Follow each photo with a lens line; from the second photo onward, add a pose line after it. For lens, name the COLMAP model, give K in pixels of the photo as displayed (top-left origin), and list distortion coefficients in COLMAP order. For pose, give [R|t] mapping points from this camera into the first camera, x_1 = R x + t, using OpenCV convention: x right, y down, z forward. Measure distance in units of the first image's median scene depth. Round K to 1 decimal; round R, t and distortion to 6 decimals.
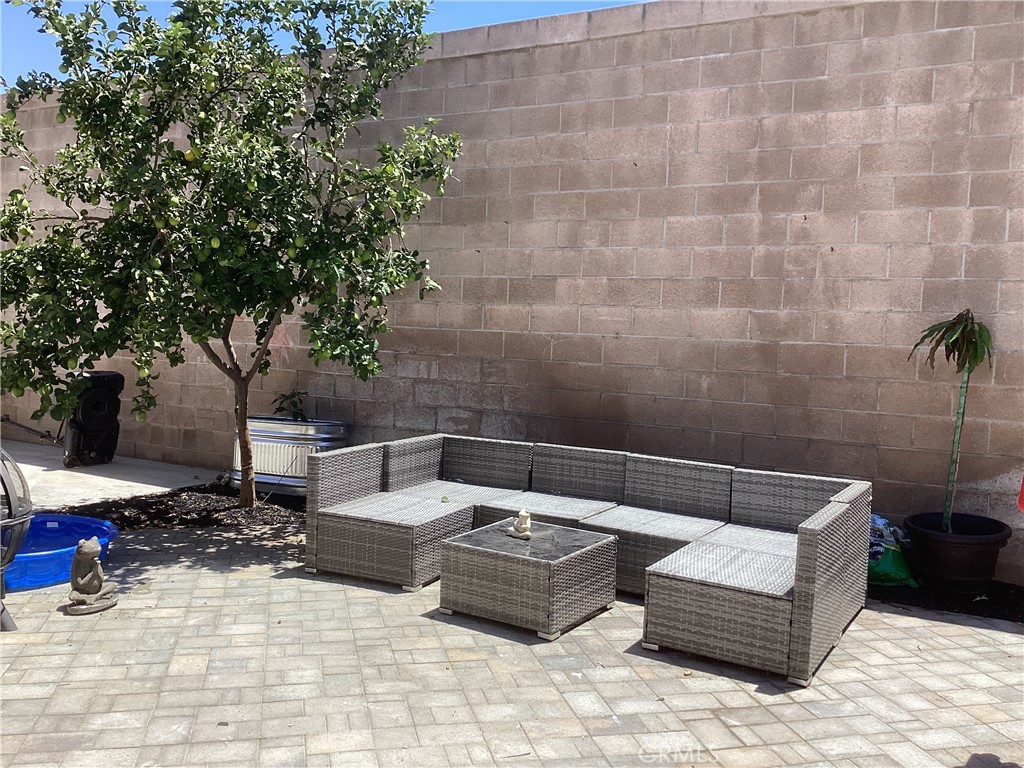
lens RADIAL K [[915.1, 0, 510.8], [0, 915.1, 380.6], [0, 0, 1]] dist [0.085153, -0.125041]
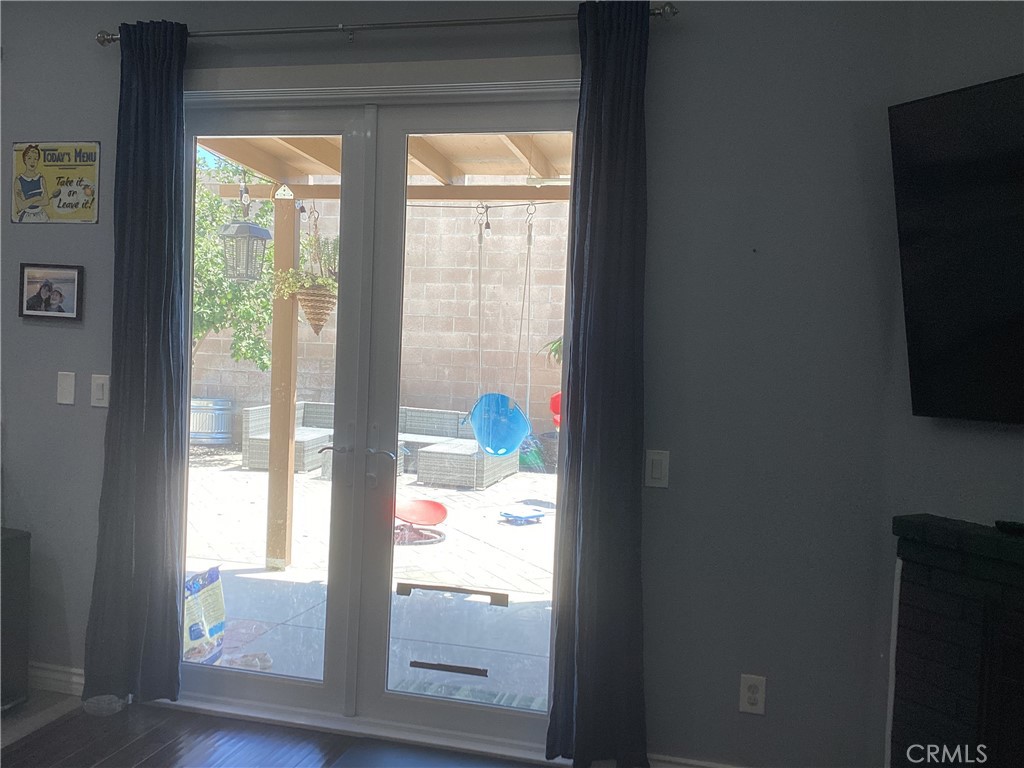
lens RADIAL K [[915.1, 0, 511.0], [0, 915.1, 384.1], [0, 0, 1]] dist [0.085153, -0.125041]
pose [[0.968407, -0.009175, 0.249205, -0.135135], [0.010714, 0.999931, -0.004817, 0.040224], [-0.249144, 0.007334, 0.968439, -0.889251]]
